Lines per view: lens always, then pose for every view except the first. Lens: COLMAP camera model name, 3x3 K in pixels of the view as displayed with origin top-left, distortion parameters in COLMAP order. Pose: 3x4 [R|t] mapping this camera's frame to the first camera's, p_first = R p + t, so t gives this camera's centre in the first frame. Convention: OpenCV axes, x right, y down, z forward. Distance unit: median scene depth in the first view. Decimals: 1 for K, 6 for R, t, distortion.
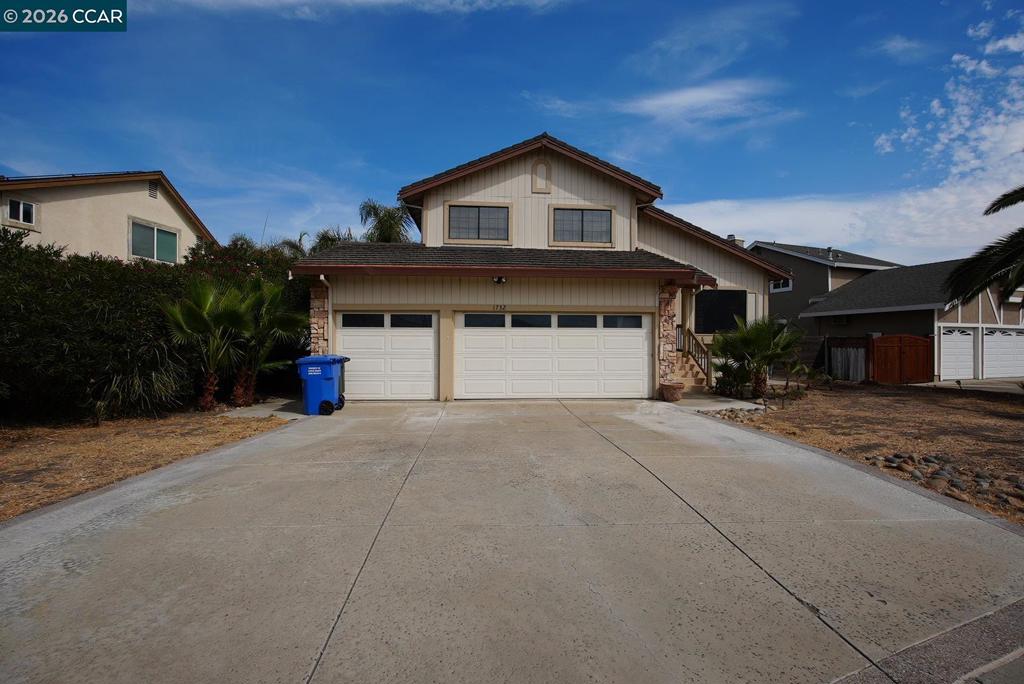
lens RADIAL K [[473.3, 0, 516.5], [0, 473.3, 343.8], [0, 0, 1]] dist [-0.018784, 0.011478]
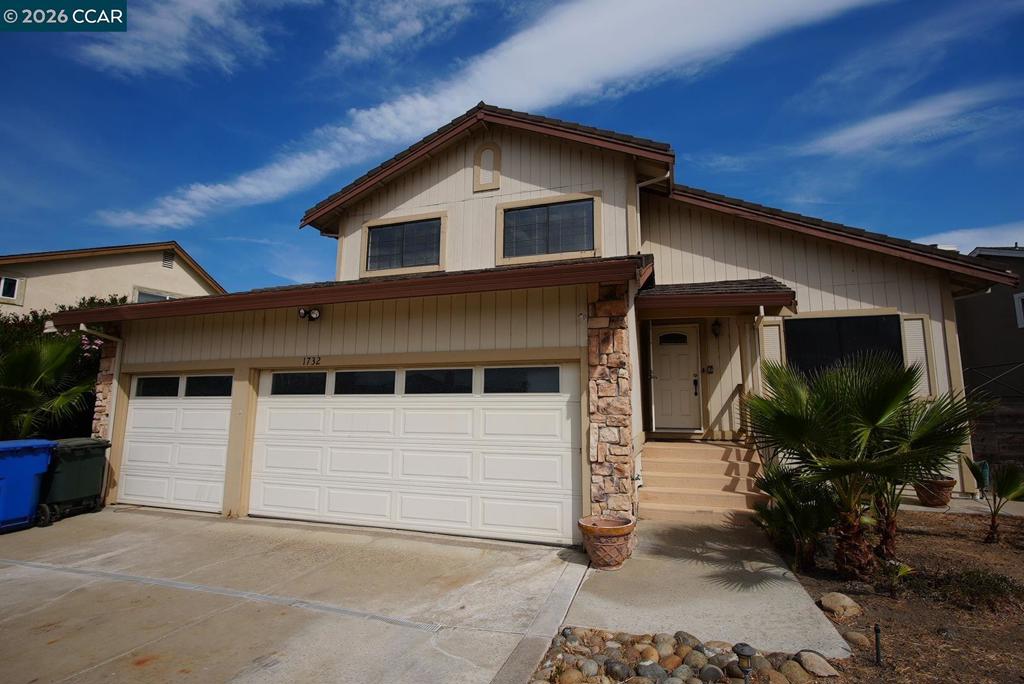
lens RADIAL K [[473.3, 0, 516.5], [0, 473.3, 343.8], [0, 0, 1]] dist [-0.018784, 0.011478]
pose [[0.927774, -0.051289, -0.369600, 0.408911], [0.000991, 0.990844, -0.135010, -0.017667], [0.373140, 0.124893, 0.919330, 0.535421]]
